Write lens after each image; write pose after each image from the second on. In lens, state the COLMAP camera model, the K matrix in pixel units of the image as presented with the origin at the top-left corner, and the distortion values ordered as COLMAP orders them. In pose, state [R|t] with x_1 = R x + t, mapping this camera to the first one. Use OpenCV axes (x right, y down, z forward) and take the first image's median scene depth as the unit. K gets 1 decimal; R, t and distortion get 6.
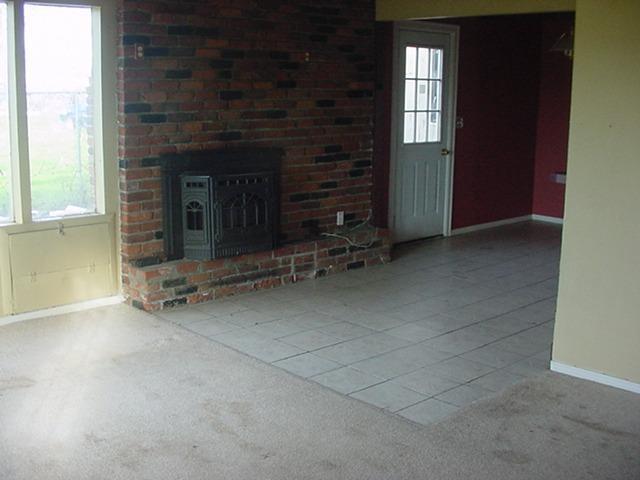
lens RADIAL K [[794.2, 0, 318.3], [0, 794.2, 238.7], [0, 0, 1]] dist [-0.130982, 0.000000]
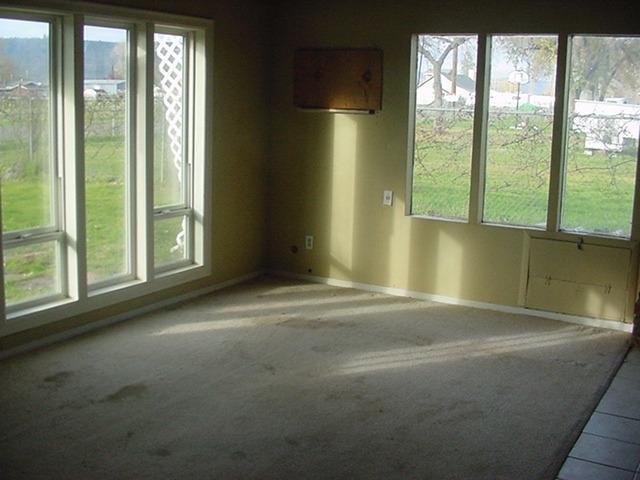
lens RADIAL K [[794.2, 0, 318.3], [0, 794.2, 240.6], [0, 0, 1]] dist [-0.130982, 0.000000]
pose [[0.296004, 0.168880, -0.940139, 0.640766], [-0.209792, 0.971708, 0.108497, -0.064957], [0.931863, 0.165118, 0.323059, 0.361596]]
